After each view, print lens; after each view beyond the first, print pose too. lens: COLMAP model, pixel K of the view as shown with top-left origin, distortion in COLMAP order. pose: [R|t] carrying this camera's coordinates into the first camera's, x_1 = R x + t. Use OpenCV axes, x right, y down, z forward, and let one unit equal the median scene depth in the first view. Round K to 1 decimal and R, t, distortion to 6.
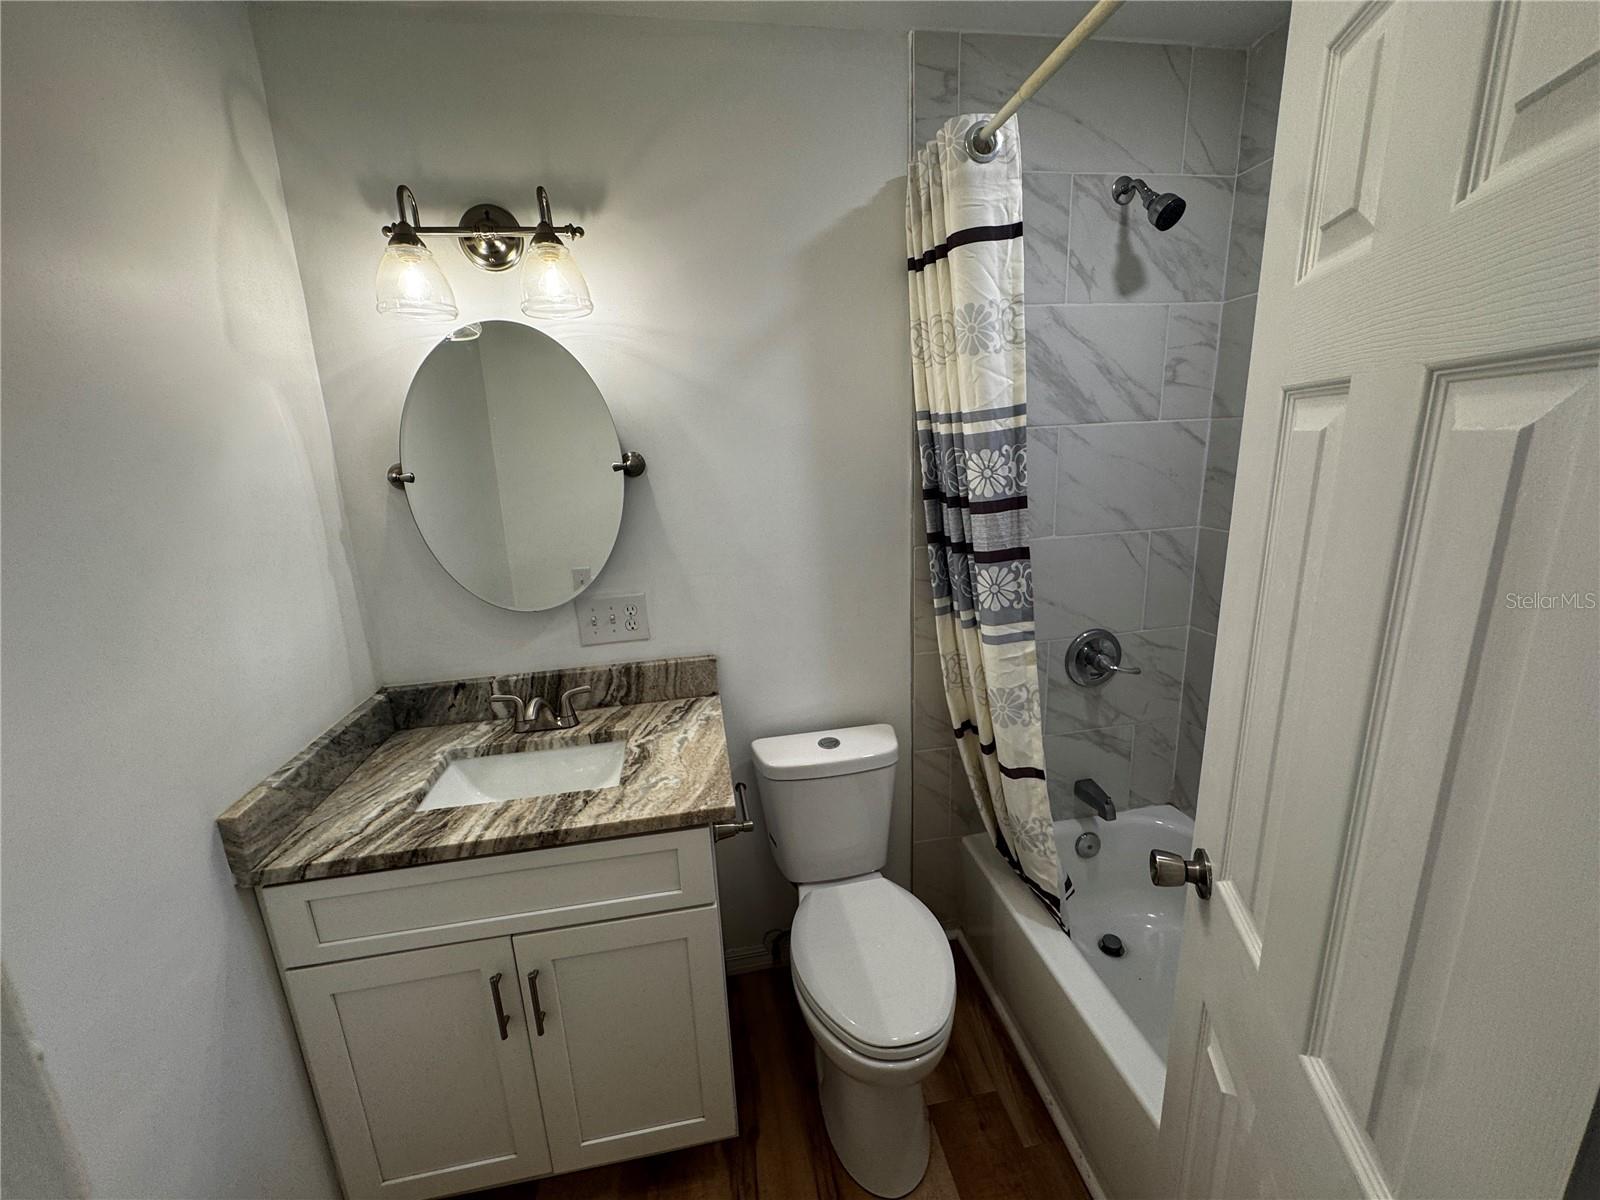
lens RADIAL K [[639.7, 0, 799.8], [0, 639.7, 594.1], [0, 0, 1]] dist [0.000420, 0.000012]
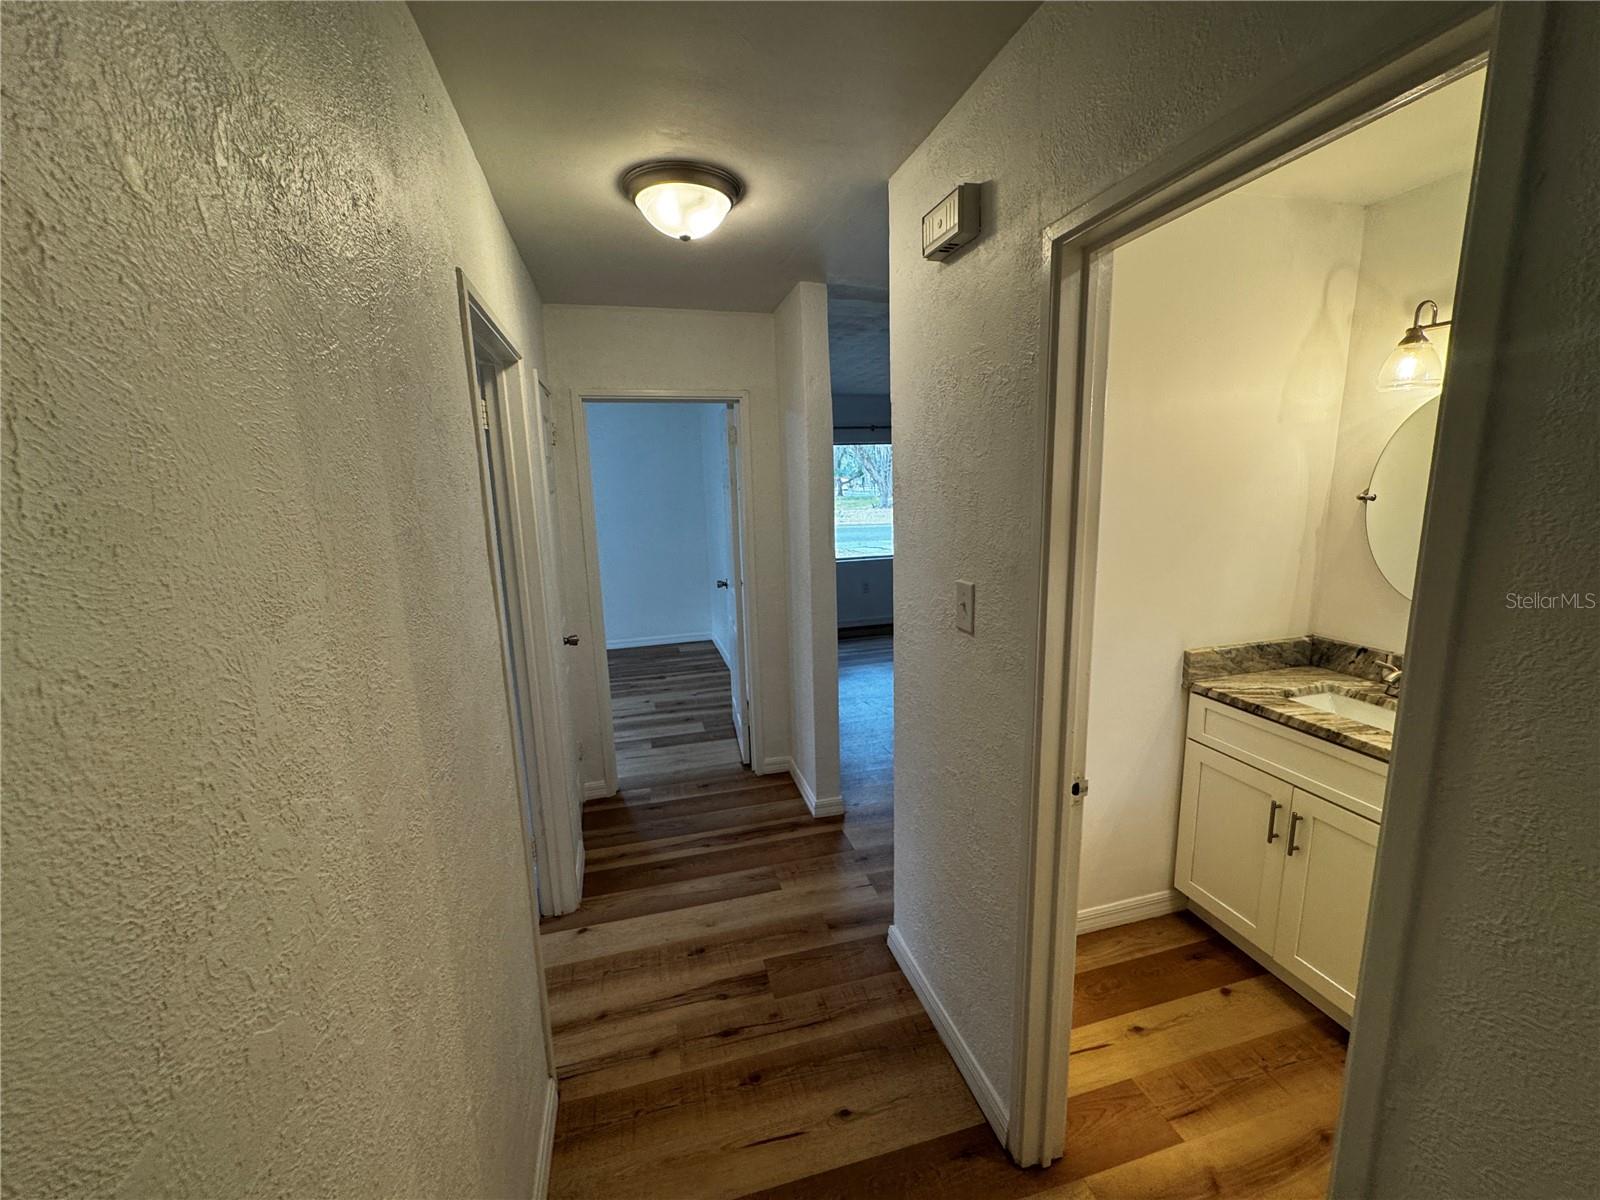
lens RADIAL K [[639.7, 0, 799.8], [0, 639.7, 594.1], [0, 0, 1]] dist [0.000420, 0.000012]
pose [[0.093125, 0.214392, -0.972298, 0.856731], [-0.212944, 0.958235, 0.190896, 0.032330], [0.972616, 0.189268, 0.134889, -0.489458]]
